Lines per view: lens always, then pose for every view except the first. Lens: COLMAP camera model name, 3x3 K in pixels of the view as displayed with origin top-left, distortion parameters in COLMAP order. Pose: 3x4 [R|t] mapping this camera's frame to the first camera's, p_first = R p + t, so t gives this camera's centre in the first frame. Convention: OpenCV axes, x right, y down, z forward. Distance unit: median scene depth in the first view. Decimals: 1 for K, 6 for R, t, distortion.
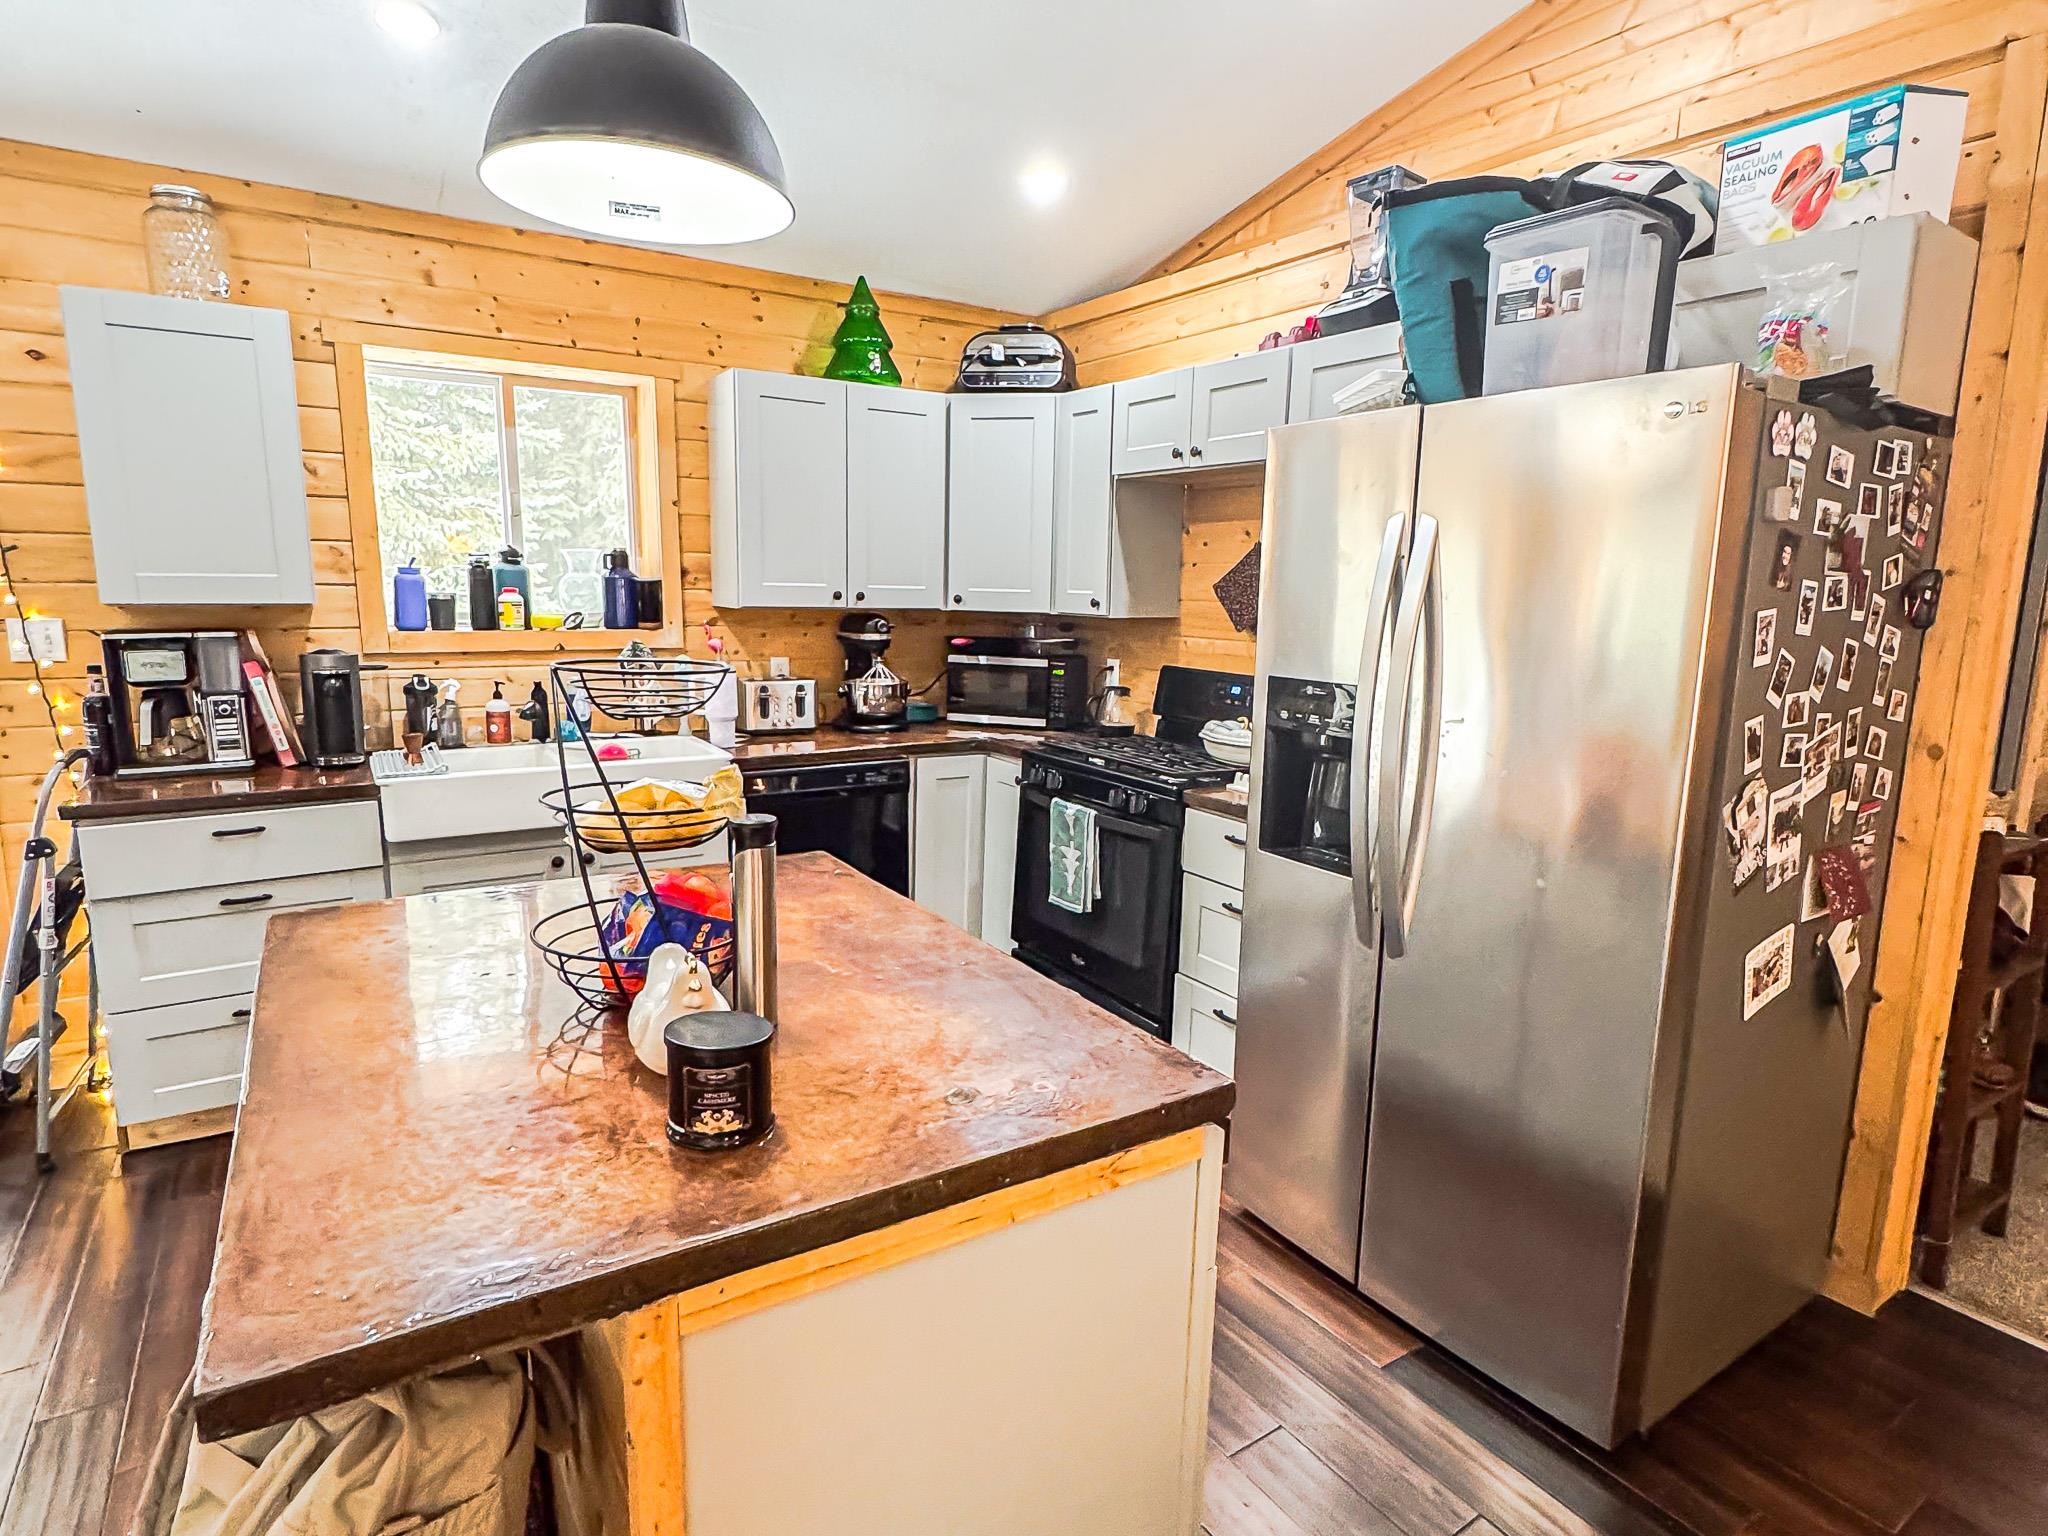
lens RADIAL K [[1091.4, 0, 1025.3], [0, 1091.4, 761.7], [0, 0, 1]] dist [-0.000930, -0.002201]
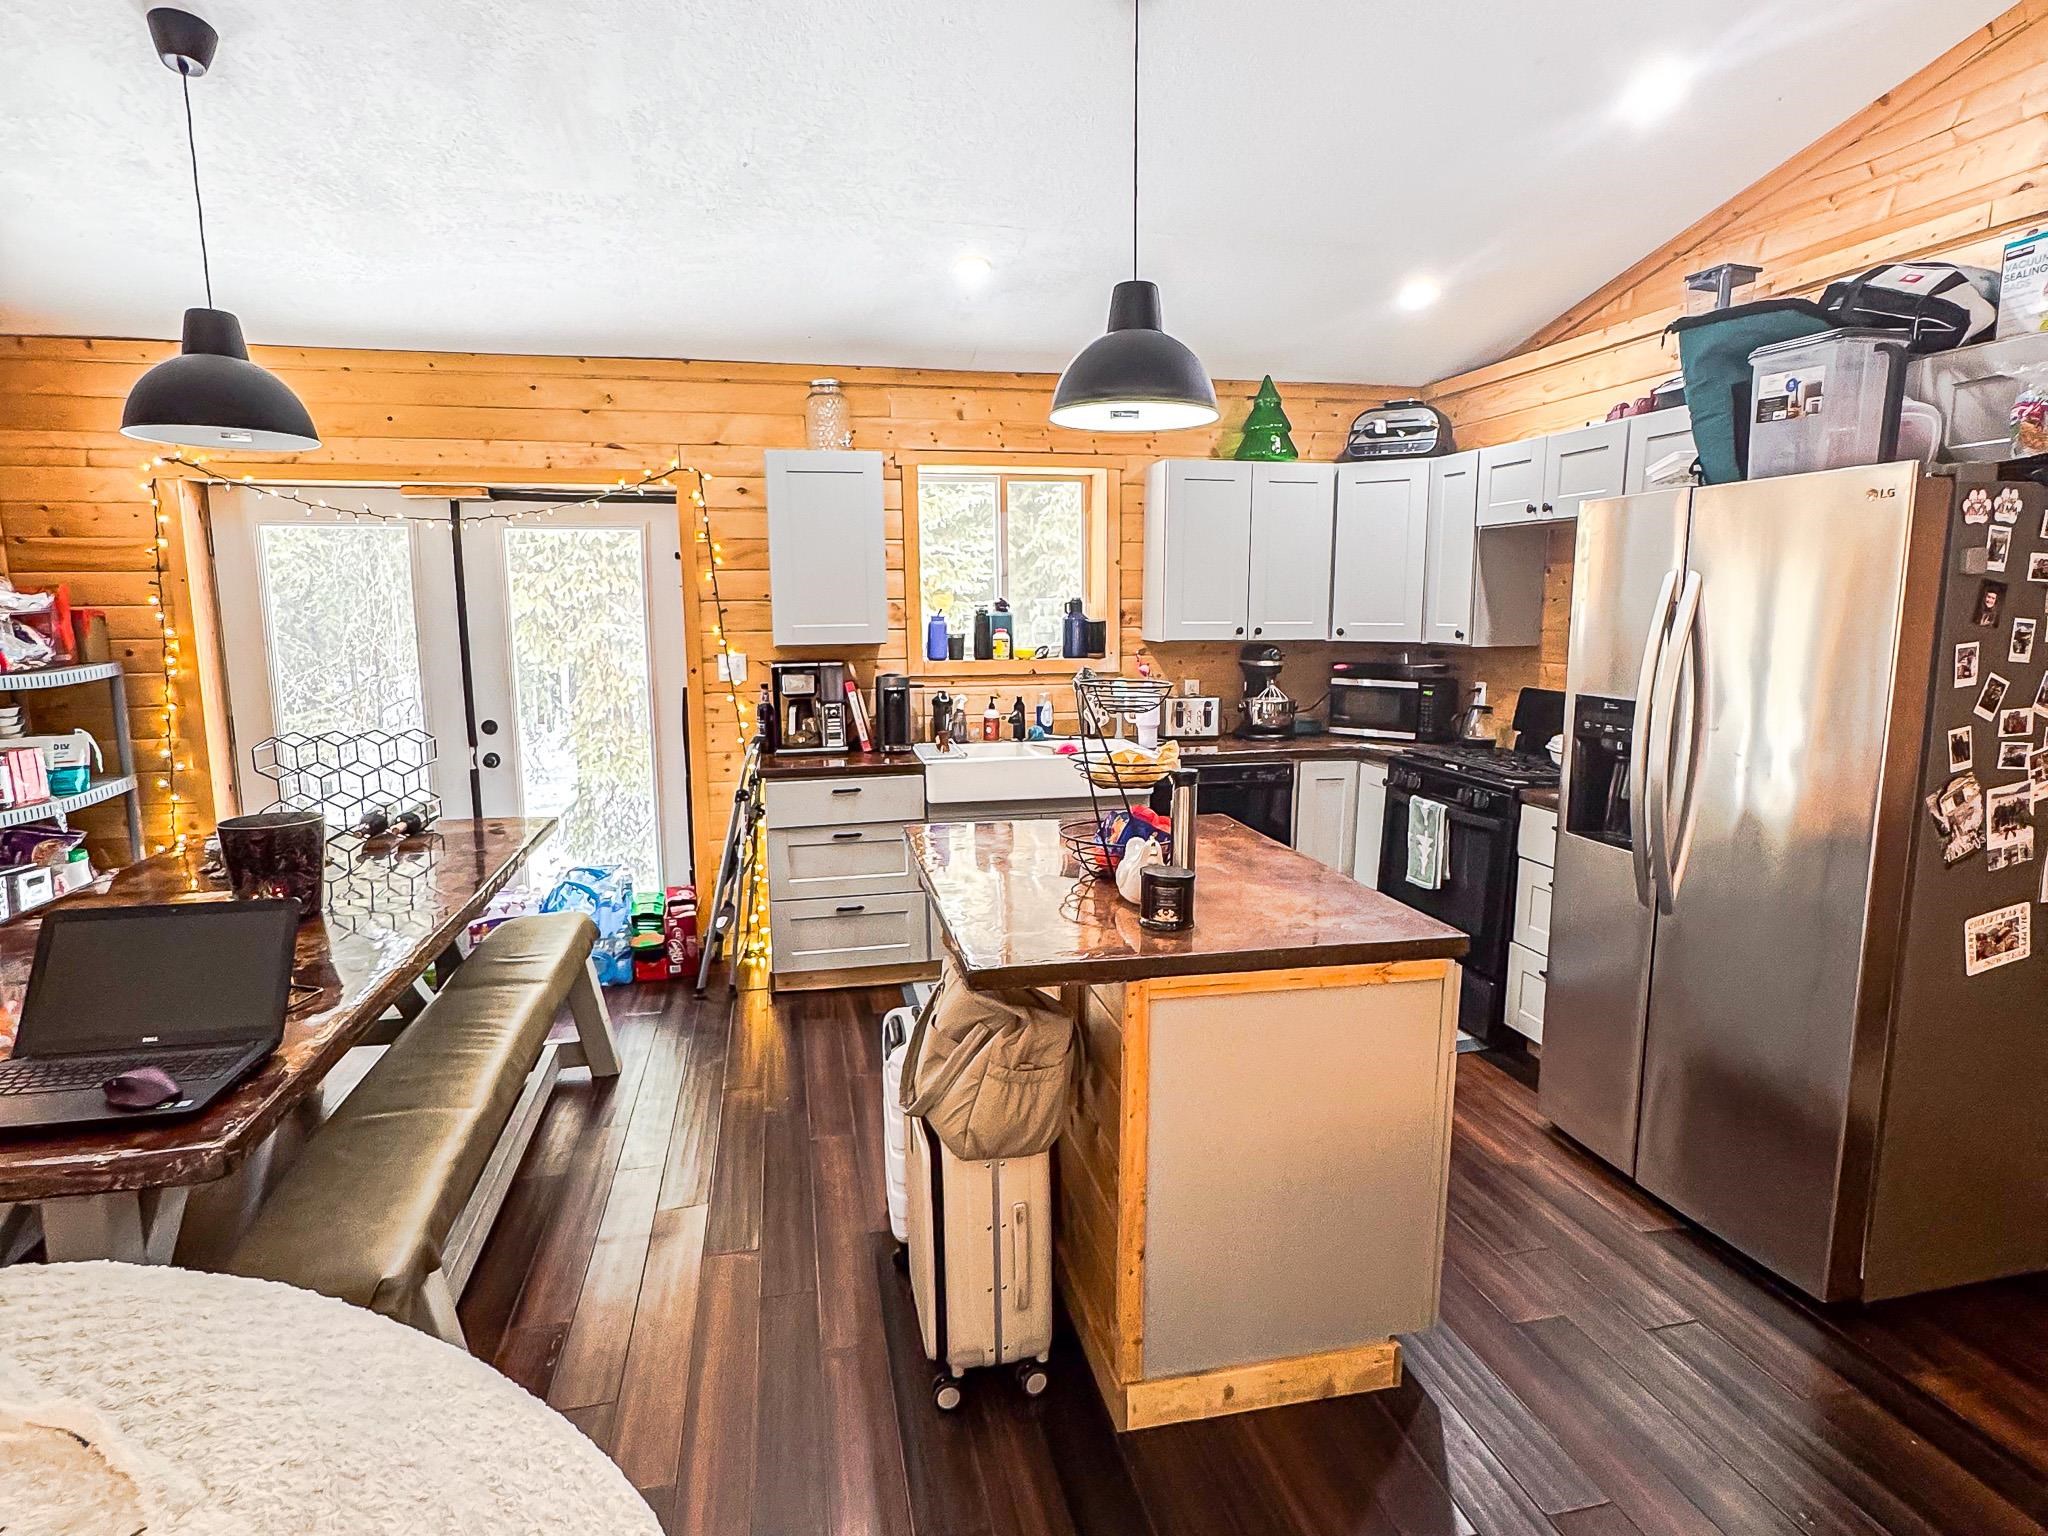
lens RADIAL K [[1091.4, 0, 1025.3], [0, 1091.4, 761.7], [0, 0, 1]] dist [-0.000930, -0.002201]
pose [[0.934602, 0.028538, -0.354549, 0.054387], [-0.036193, 0.999233, -0.014977, 0.030312], [0.353850, 0.026830, 0.934917, -0.299203]]
